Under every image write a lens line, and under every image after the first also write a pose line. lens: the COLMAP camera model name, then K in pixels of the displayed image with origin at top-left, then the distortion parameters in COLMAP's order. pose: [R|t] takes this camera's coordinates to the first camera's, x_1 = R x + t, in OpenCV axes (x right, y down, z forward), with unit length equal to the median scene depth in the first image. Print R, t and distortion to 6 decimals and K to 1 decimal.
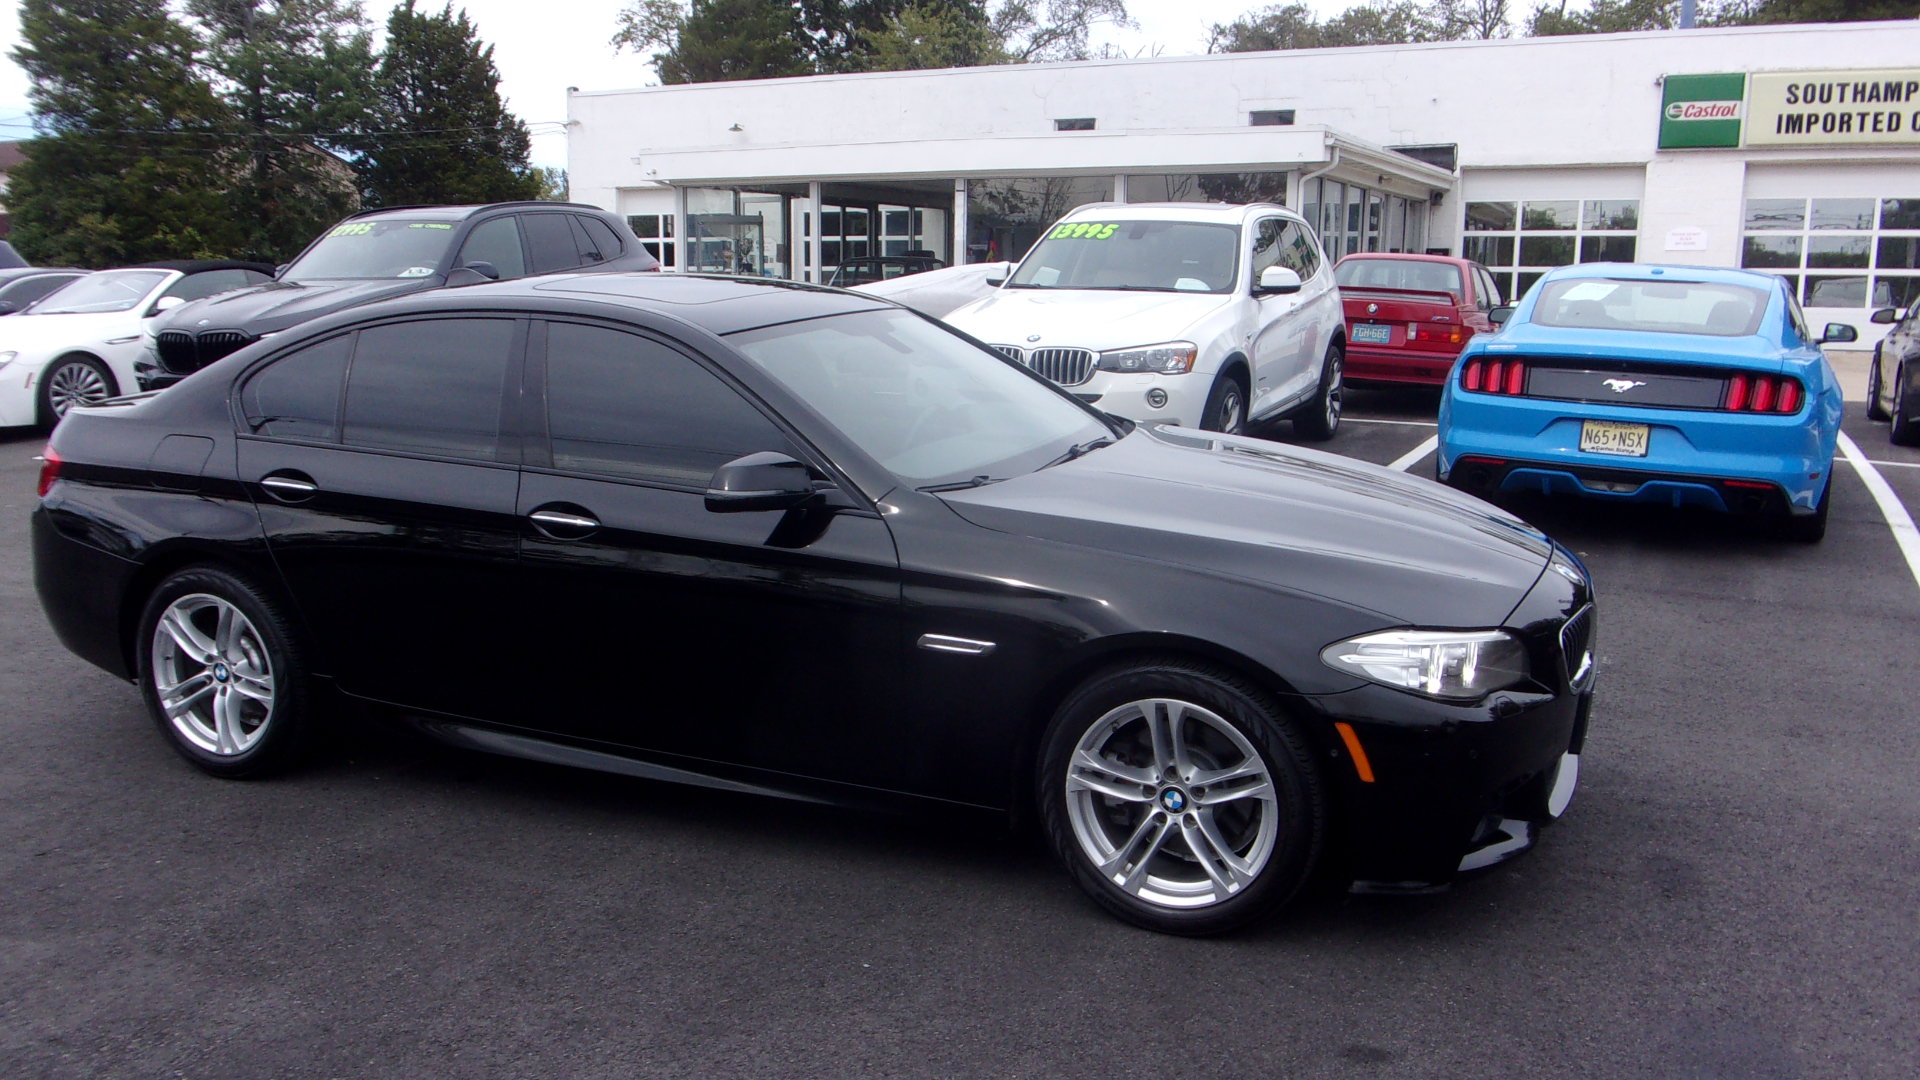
lens RADIAL K [[1720.5, 0, 980.1], [0, 1720.5, 548.8], [0, 0, 1]] dist [0.001552, -0.021011]
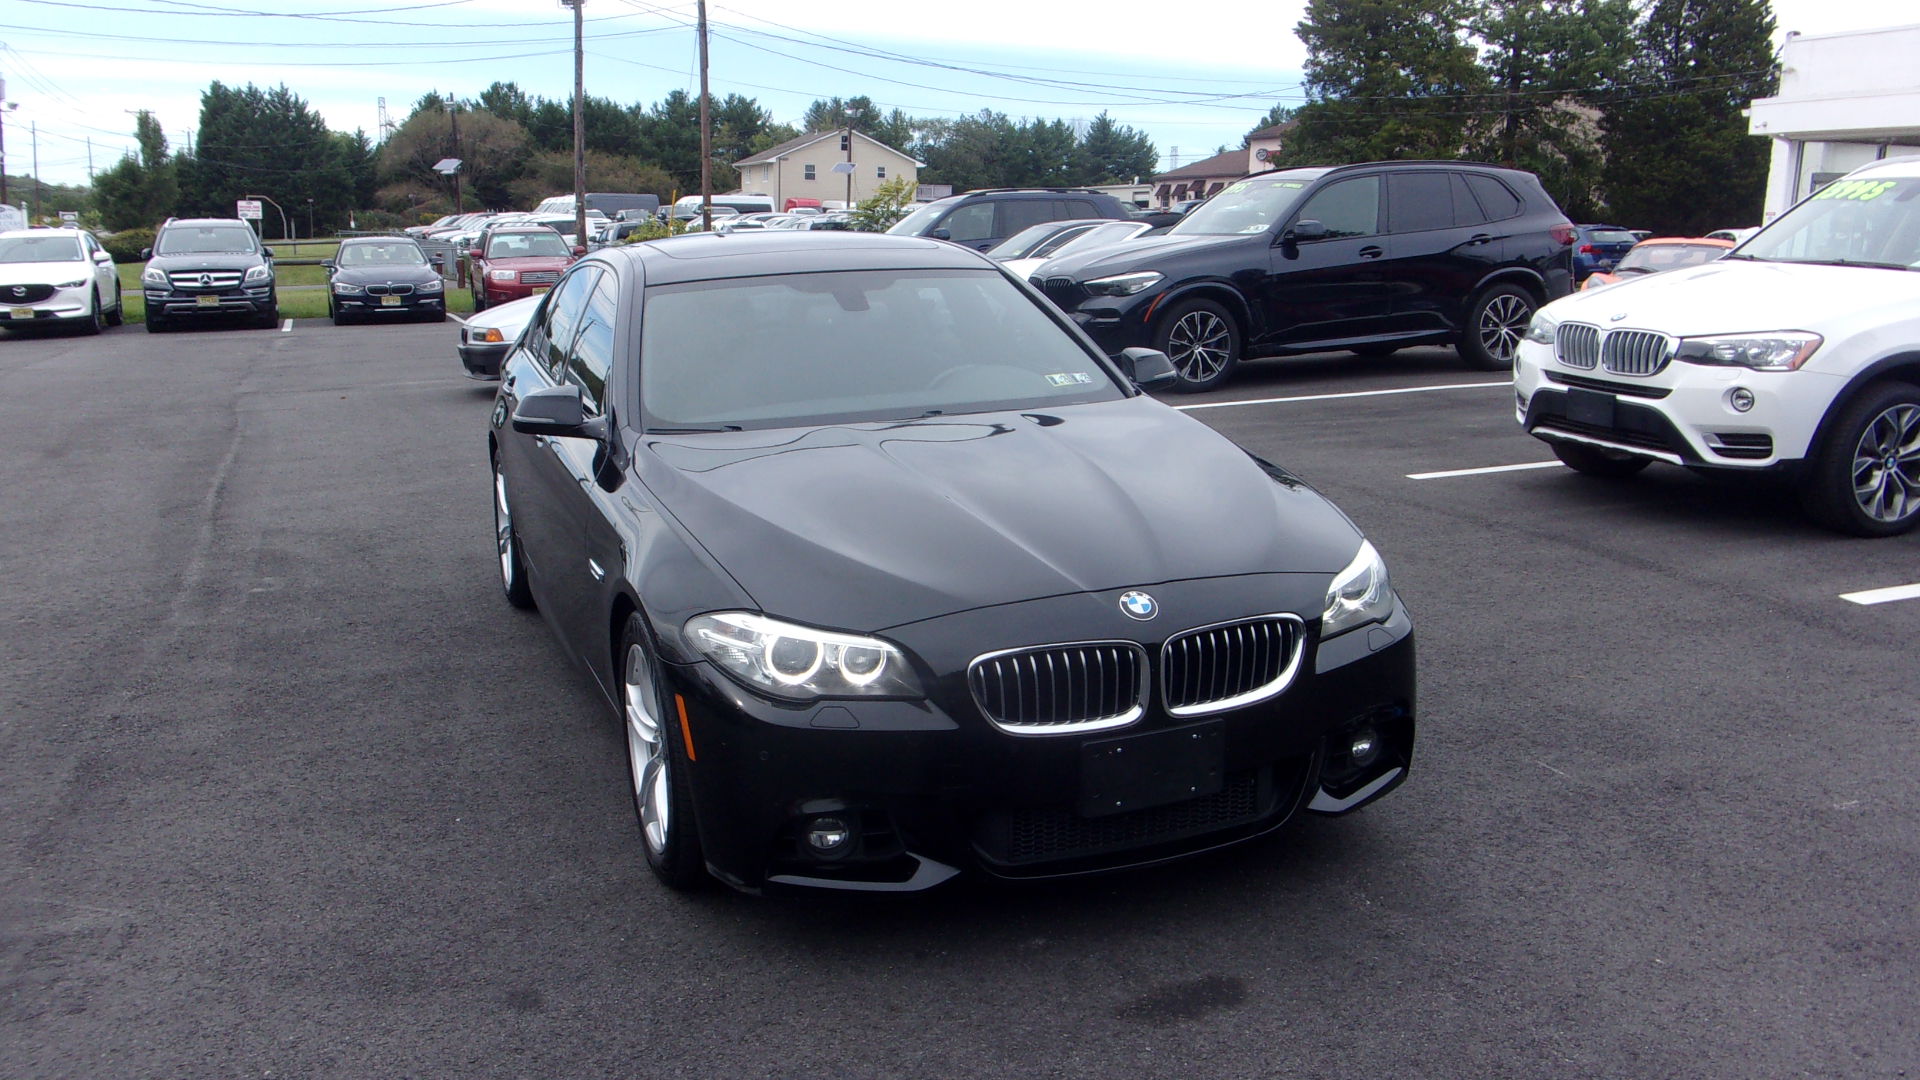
lens RADIAL K [[1720.5, 0, 973.2], [0, 1720.5, 547.5], [0, 0, 1]] dist [0.001552, -0.021011]
pose [[0.706566, 0.145719, -0.692481, 0.426304], [-0.129471, 0.988671, 0.075942, -0.033642], [0.695702, 0.035998, 0.717428, 0.172467]]
